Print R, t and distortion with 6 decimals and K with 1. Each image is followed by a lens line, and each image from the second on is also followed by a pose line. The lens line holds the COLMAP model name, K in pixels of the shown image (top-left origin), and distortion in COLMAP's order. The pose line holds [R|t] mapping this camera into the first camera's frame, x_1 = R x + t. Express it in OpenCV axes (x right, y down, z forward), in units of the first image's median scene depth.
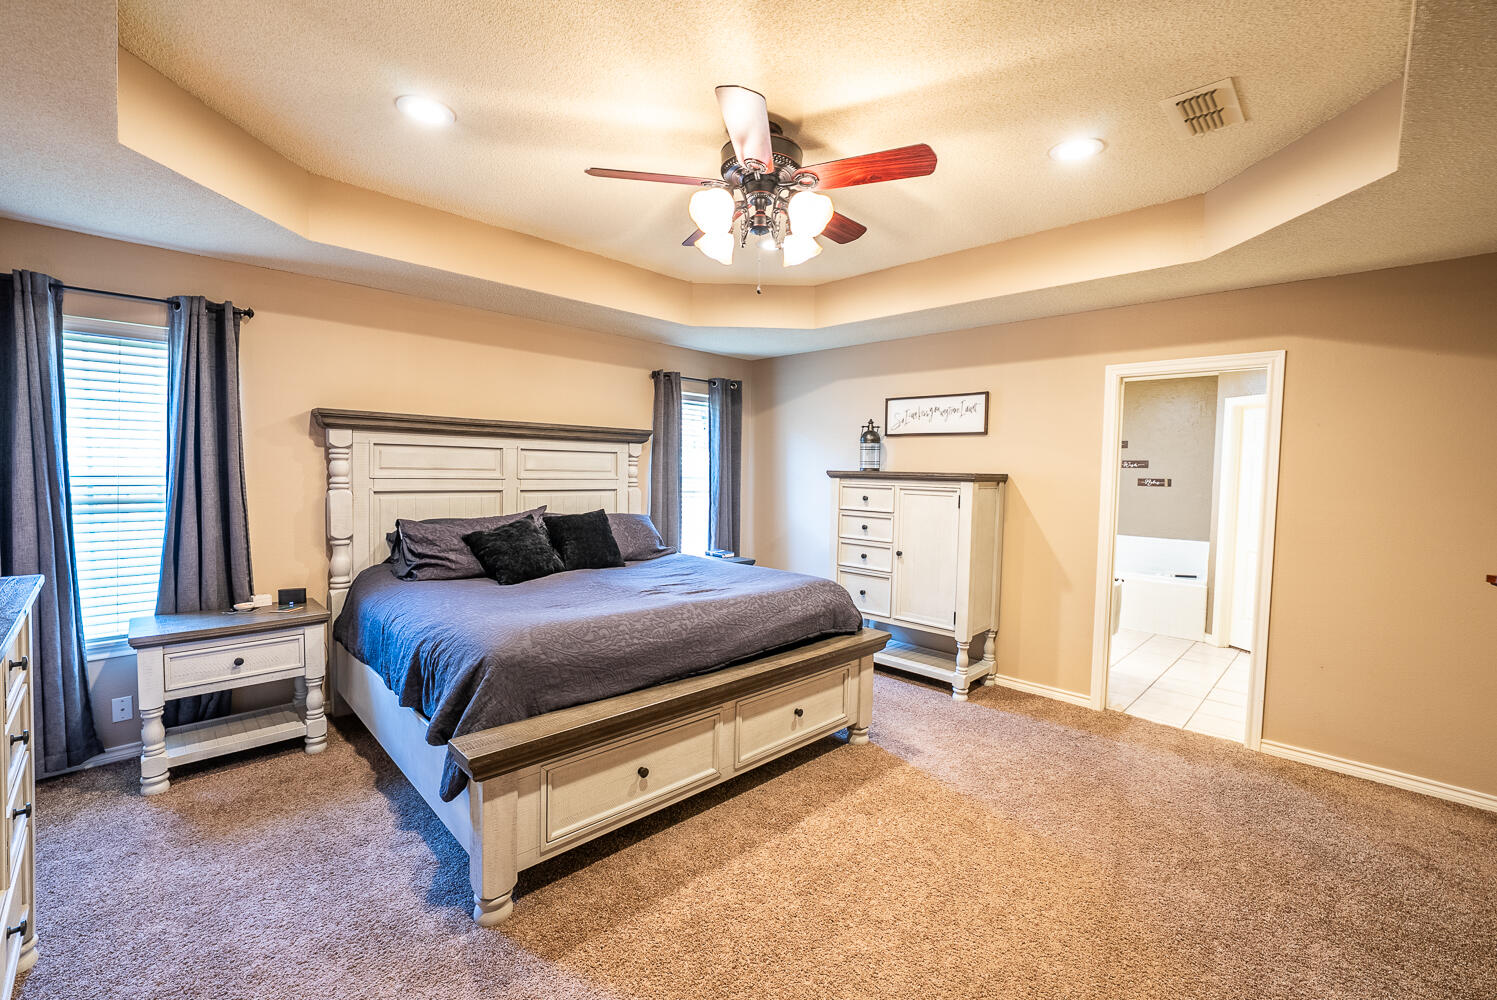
lens RADIAL K [[641.4, 0, 755.2], [0, 641.4, 494.3], [0, 0, 1]] dist [-0.000357, -0.000353]
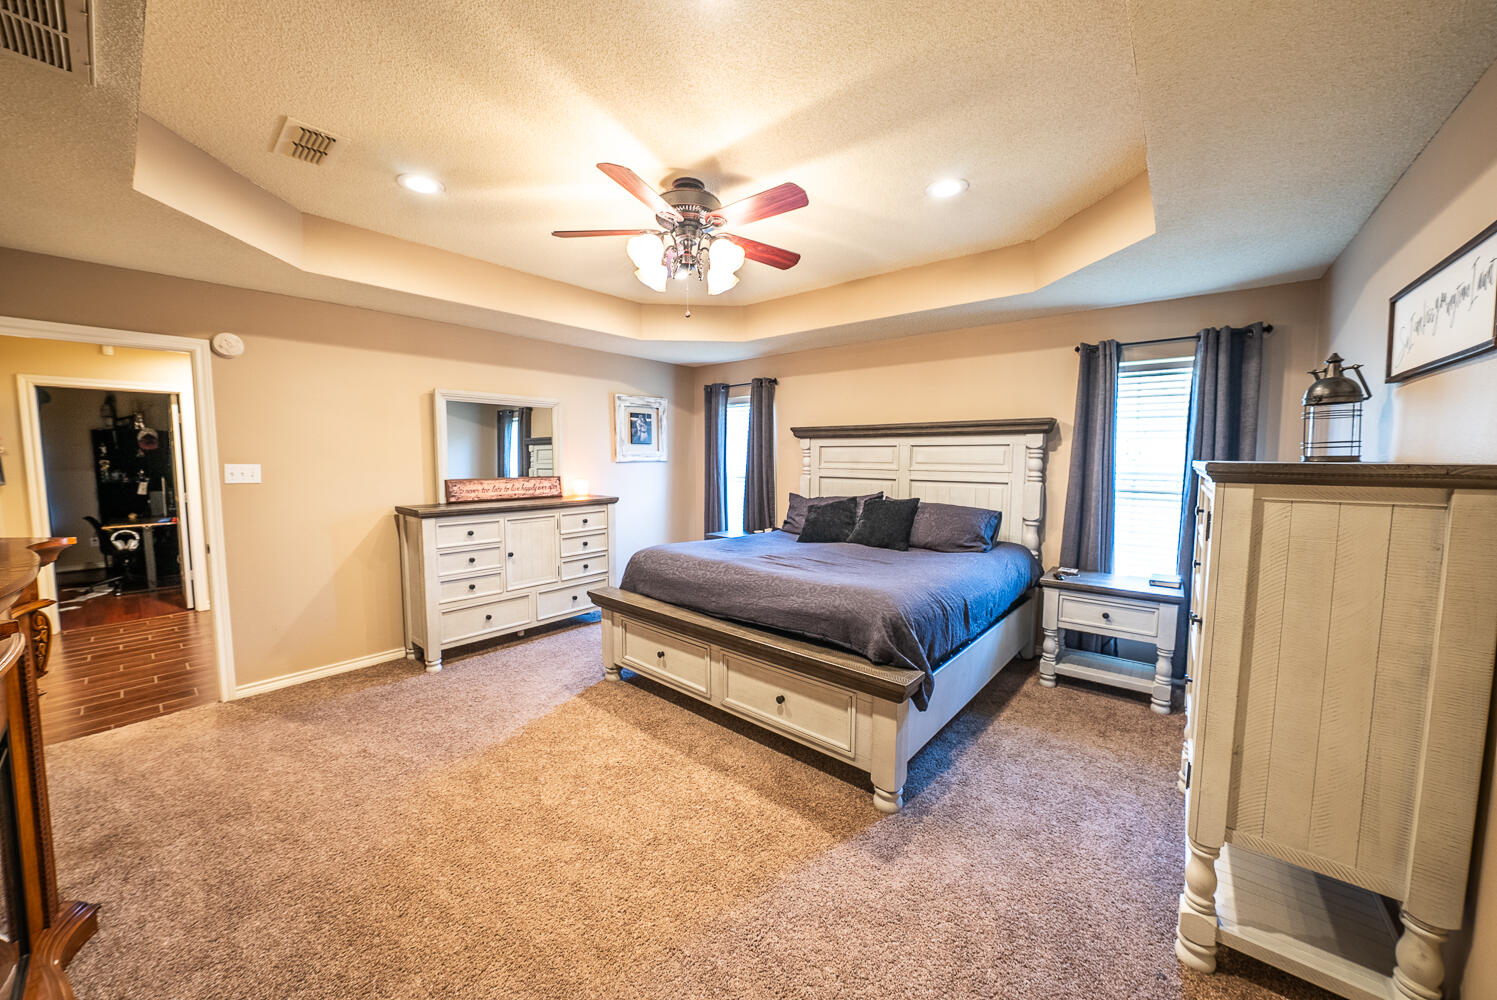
lens RADIAL K [[533.7, 0, 748.5], [0, 533.7, 498.5], [0, 0, 1]] dist [-0.017606, 0.002157]
pose [[0.085155, 0.060032, -0.994558, 0.746940], [-0.043224, 0.997466, 0.056506, -0.016853], [0.995430, 0.038177, 0.087534, 0.736644]]
